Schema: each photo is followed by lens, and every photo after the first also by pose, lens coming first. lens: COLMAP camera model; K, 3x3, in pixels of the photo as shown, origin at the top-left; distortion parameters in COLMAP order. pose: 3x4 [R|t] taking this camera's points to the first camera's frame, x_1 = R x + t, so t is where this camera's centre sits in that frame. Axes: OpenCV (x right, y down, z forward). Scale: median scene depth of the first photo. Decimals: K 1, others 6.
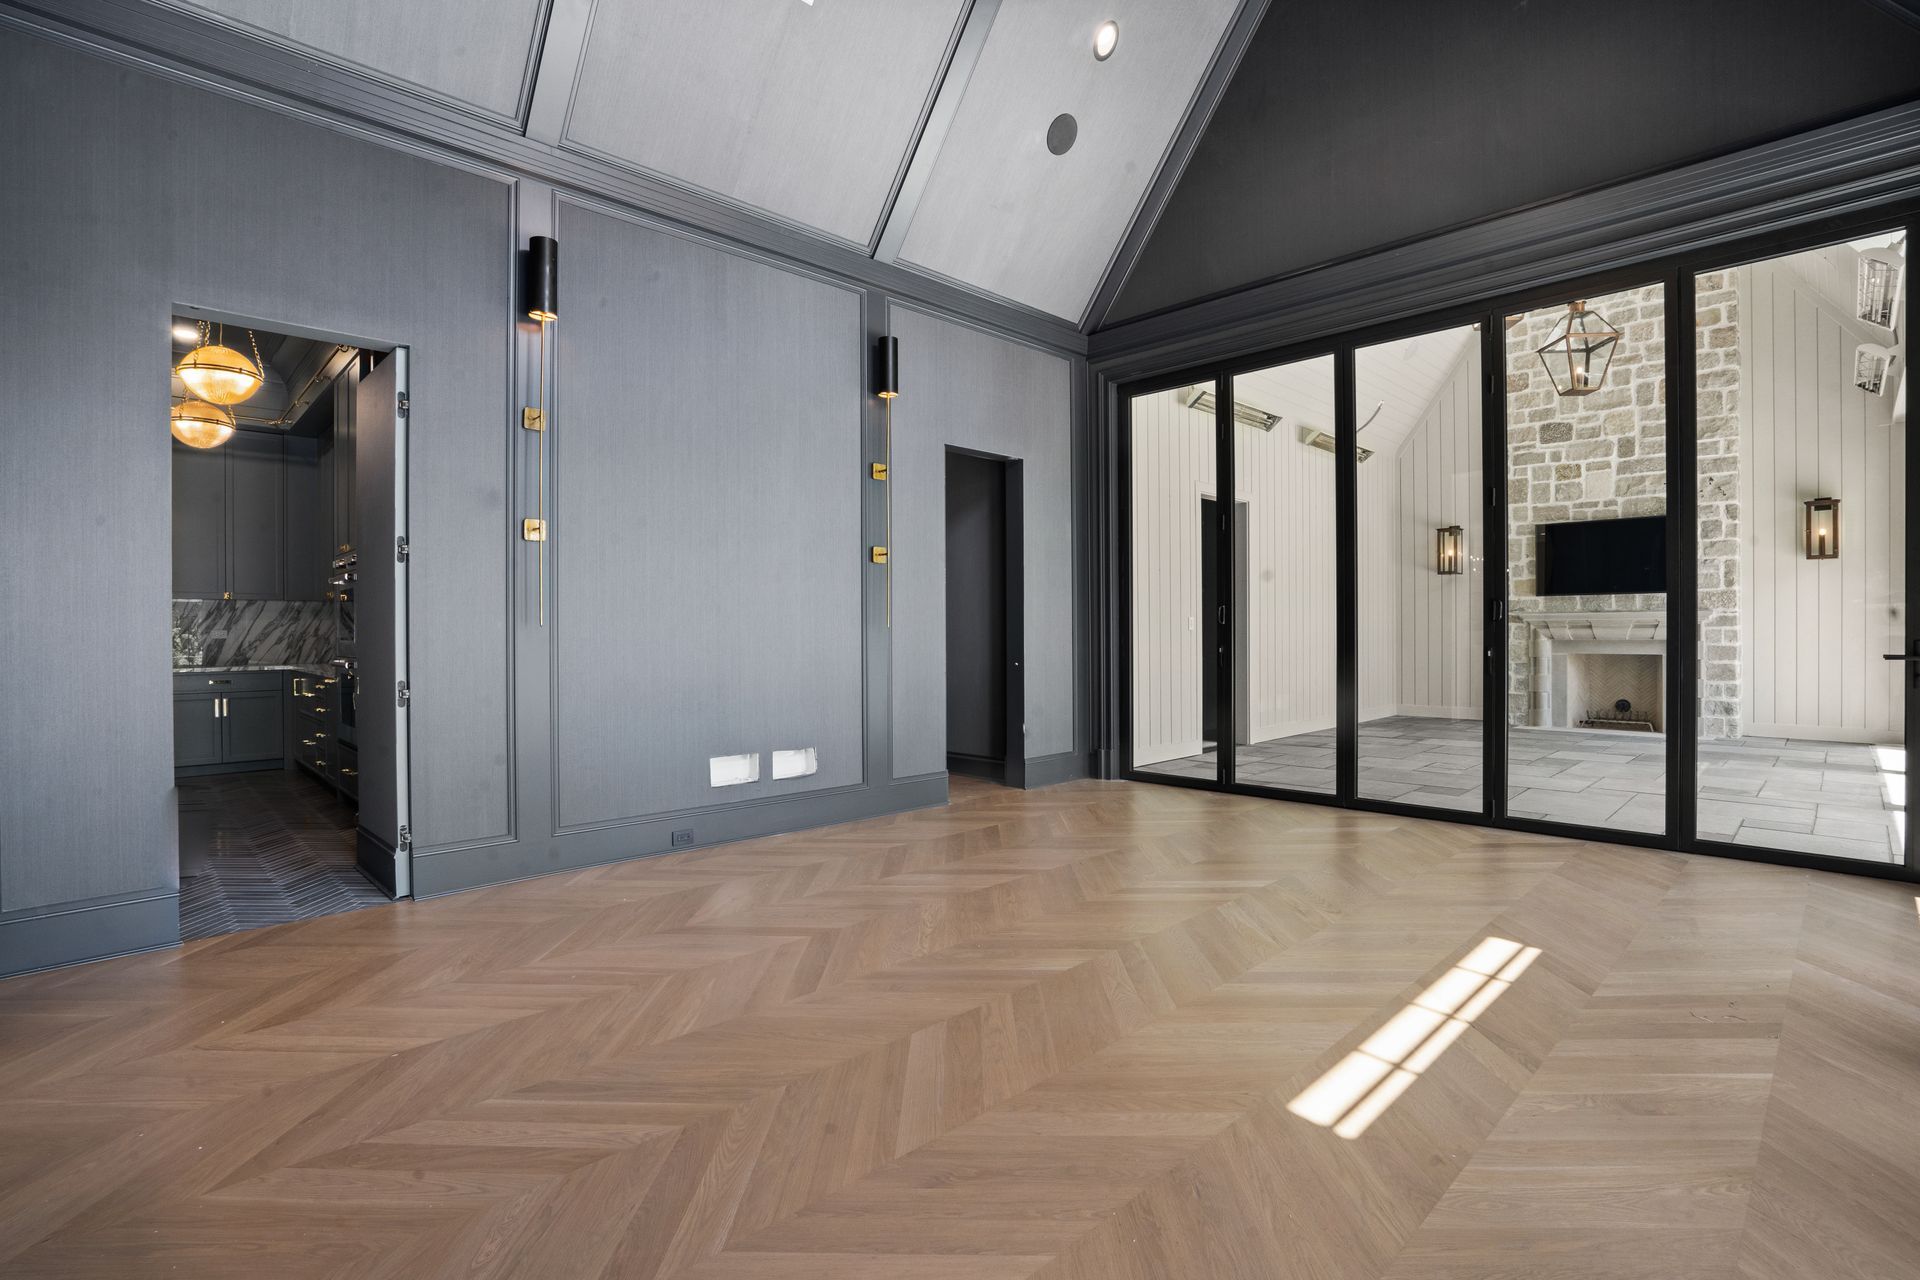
lens RADIAL K [[928.4, 0, 944.9], [0, 928.4, 622.4], [0, 0, 1]] dist [-0.002962, 0.002934]
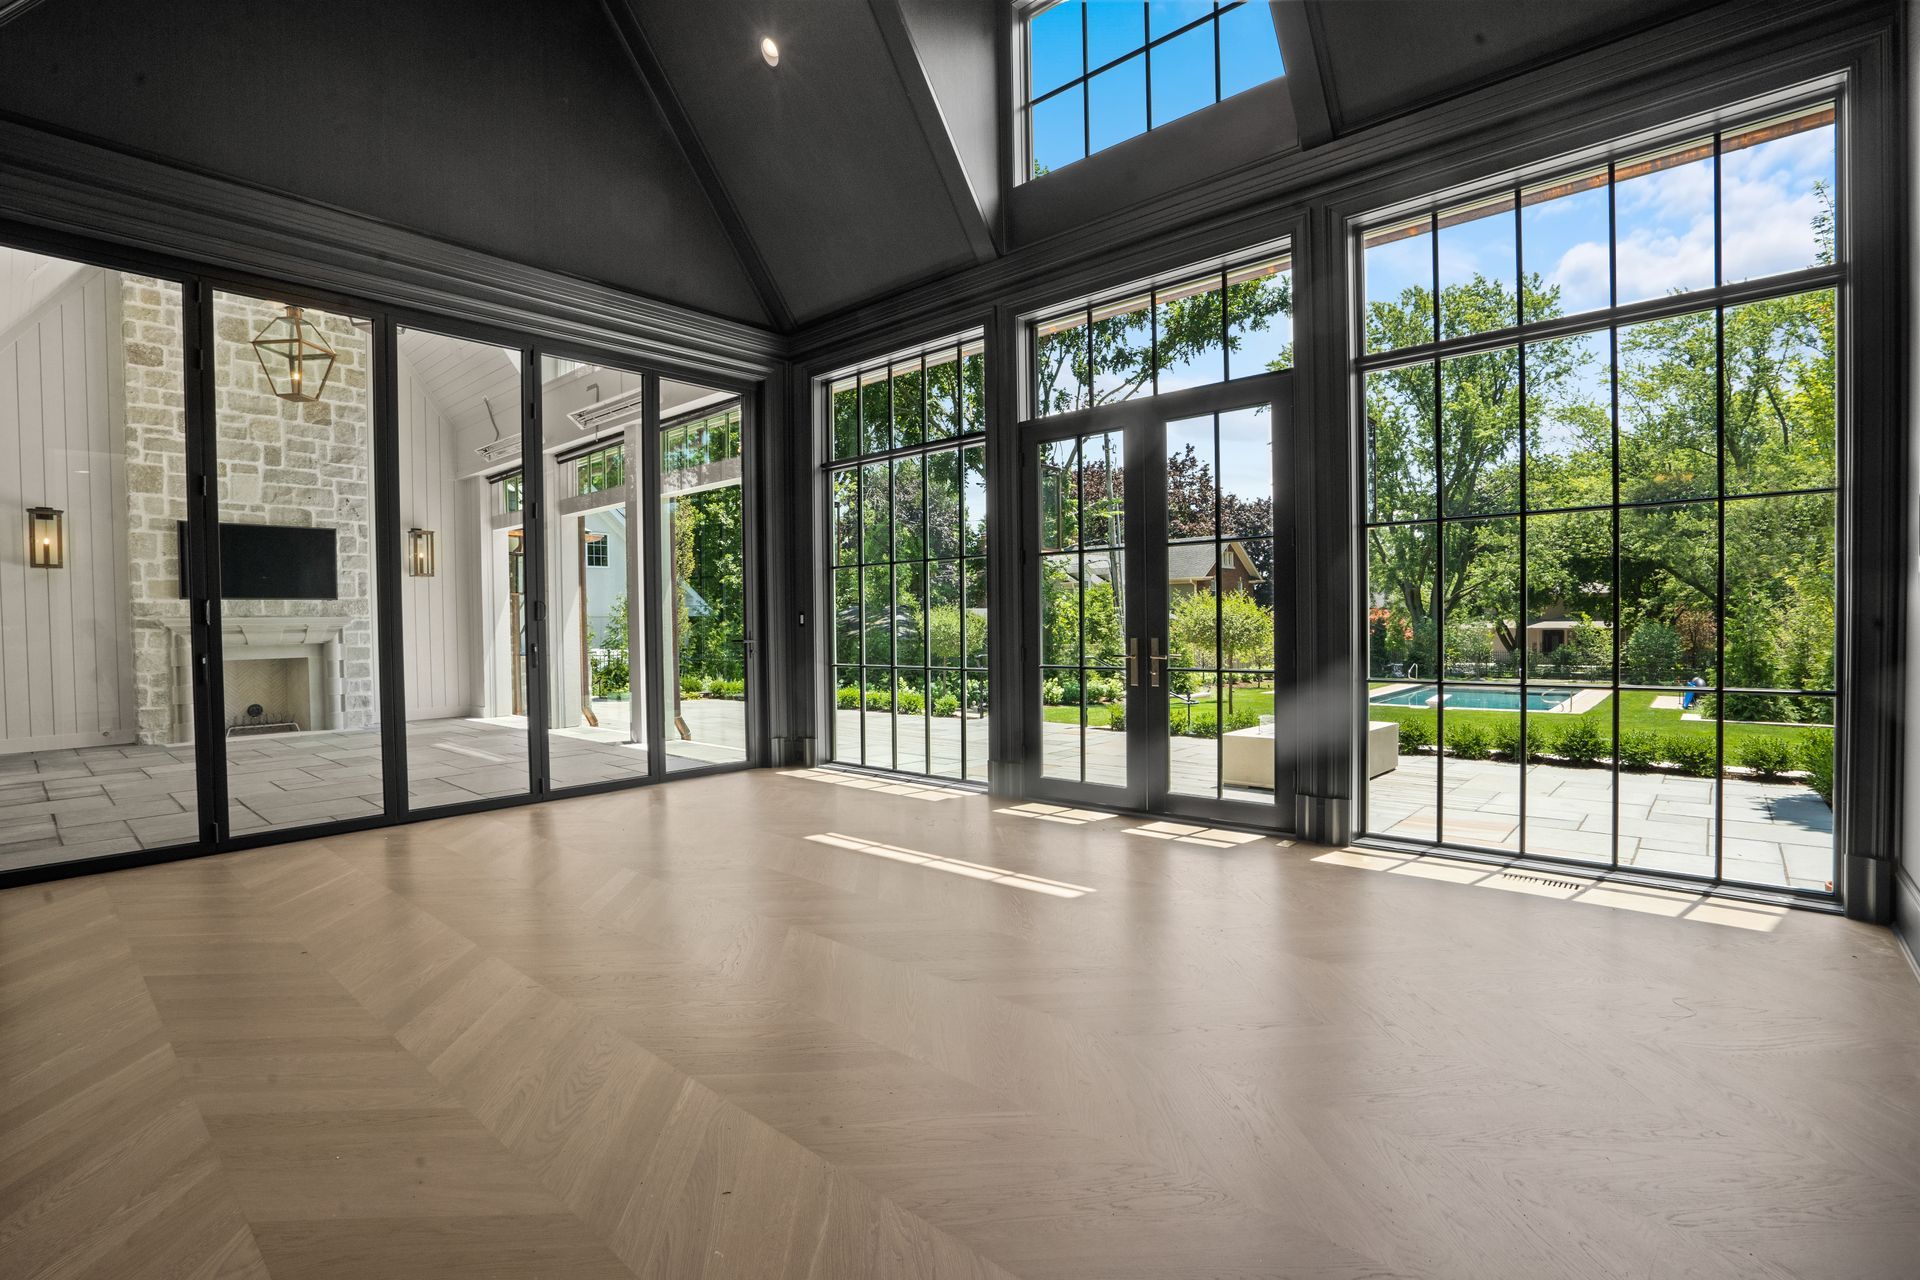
lens RADIAL K [[928.4, 0, 923.6], [0, 928.4, 643.6], [0, 0, 1]] dist [-0.002962, 0.002934]
pose [[-0.055339, -0.019213, 0.998283, -0.322146], [0.009851, 0.999756, 0.019788, 0.004465], [-0.998419, 0.010929, -0.055136, 0.335049]]
